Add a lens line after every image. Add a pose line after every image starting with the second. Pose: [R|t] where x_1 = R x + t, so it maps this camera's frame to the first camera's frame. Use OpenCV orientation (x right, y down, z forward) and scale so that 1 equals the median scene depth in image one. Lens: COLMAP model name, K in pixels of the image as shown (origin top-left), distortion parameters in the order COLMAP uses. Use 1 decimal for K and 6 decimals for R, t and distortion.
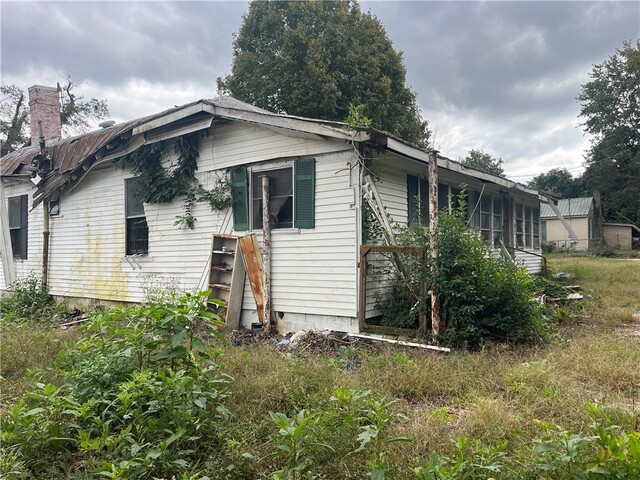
lens RADIAL K [[485.1, 0, 320.1], [0, 485.1, 240.1], [0, 0, 1]] dist [0.014138, 0.002301]
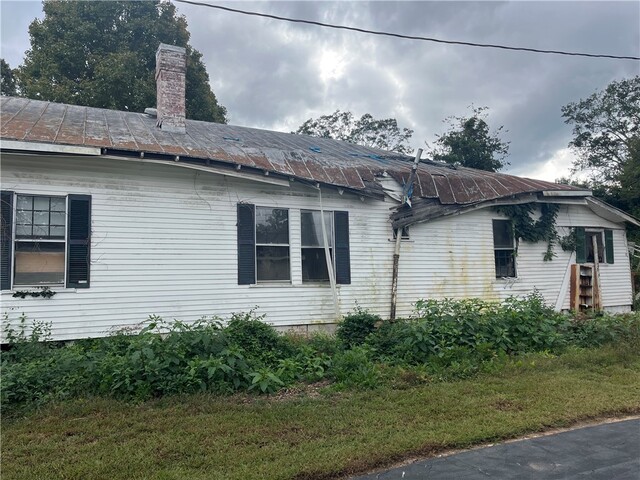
lens RADIAL K [[485.1, 0, 319.8], [0, 485.1, 240.9], [0, 0, 1]] dist [0.014138, 0.002301]
pose [[0.501530, 0.079968, 0.861436, -1.987703], [-0.006413, 0.996035, -0.088729, 0.057314], [-0.865116, 0.038976, 0.500055, 0.853530]]
